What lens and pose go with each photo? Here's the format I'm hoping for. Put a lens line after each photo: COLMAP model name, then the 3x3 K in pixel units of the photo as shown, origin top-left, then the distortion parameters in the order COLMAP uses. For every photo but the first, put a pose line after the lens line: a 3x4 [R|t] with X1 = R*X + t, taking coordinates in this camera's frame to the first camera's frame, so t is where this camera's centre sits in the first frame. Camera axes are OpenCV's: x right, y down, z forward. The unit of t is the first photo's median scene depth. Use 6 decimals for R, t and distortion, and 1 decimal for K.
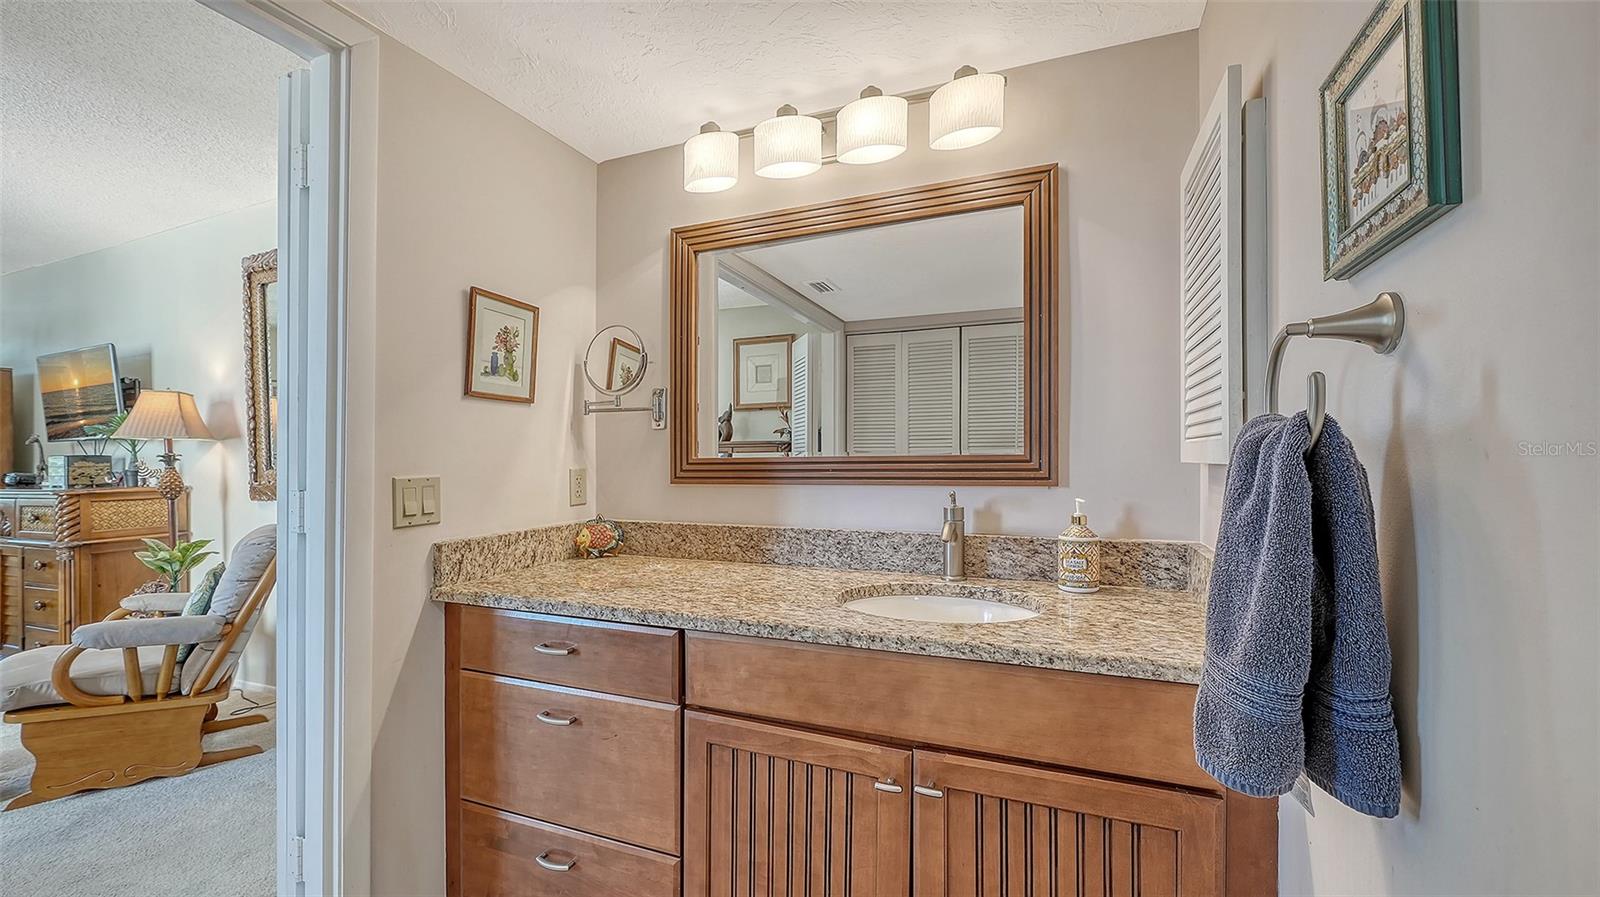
lens RADIAL K [[639.1, 0, 815.9], [0, 639.1, 458.7], [0, 0, 1]] dist [0.000739, -0.000757]
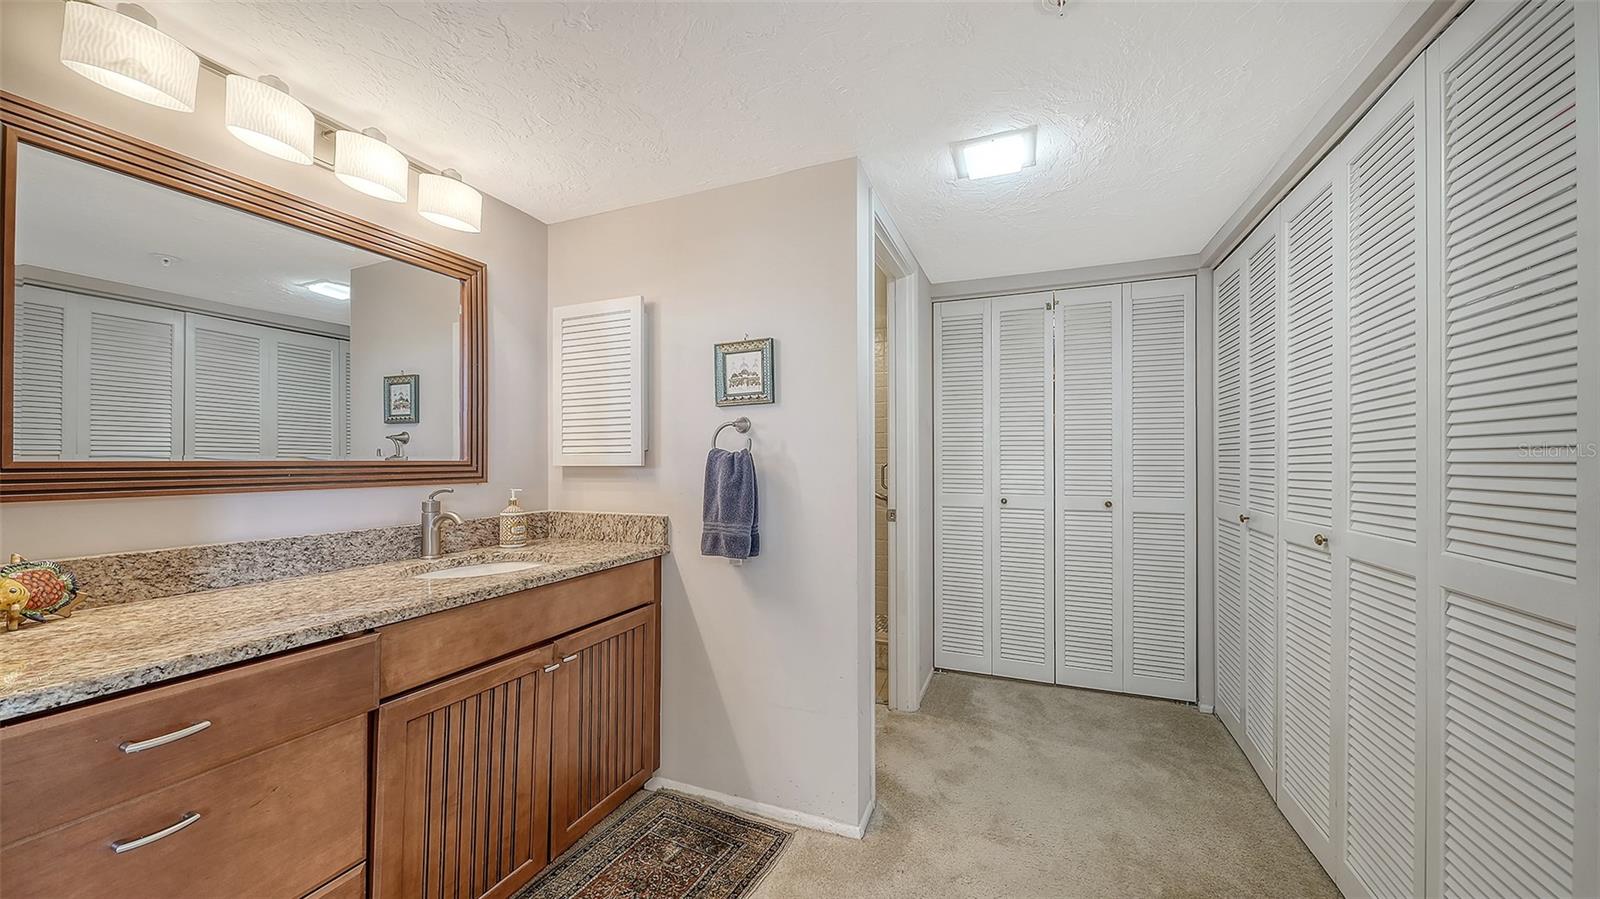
lens RADIAL K [[569.7, 0, 796.3], [0, 569.7, 469.8], [0, 0, 1]] dist [-0.000122, -0.002075]
pose [[0.005164, -0.004537, 0.999976, -0.998605], [0.004353, 0.999980, 0.004515, 0.011817], [-0.999977, 0.004330, 0.005183, 0.292262]]
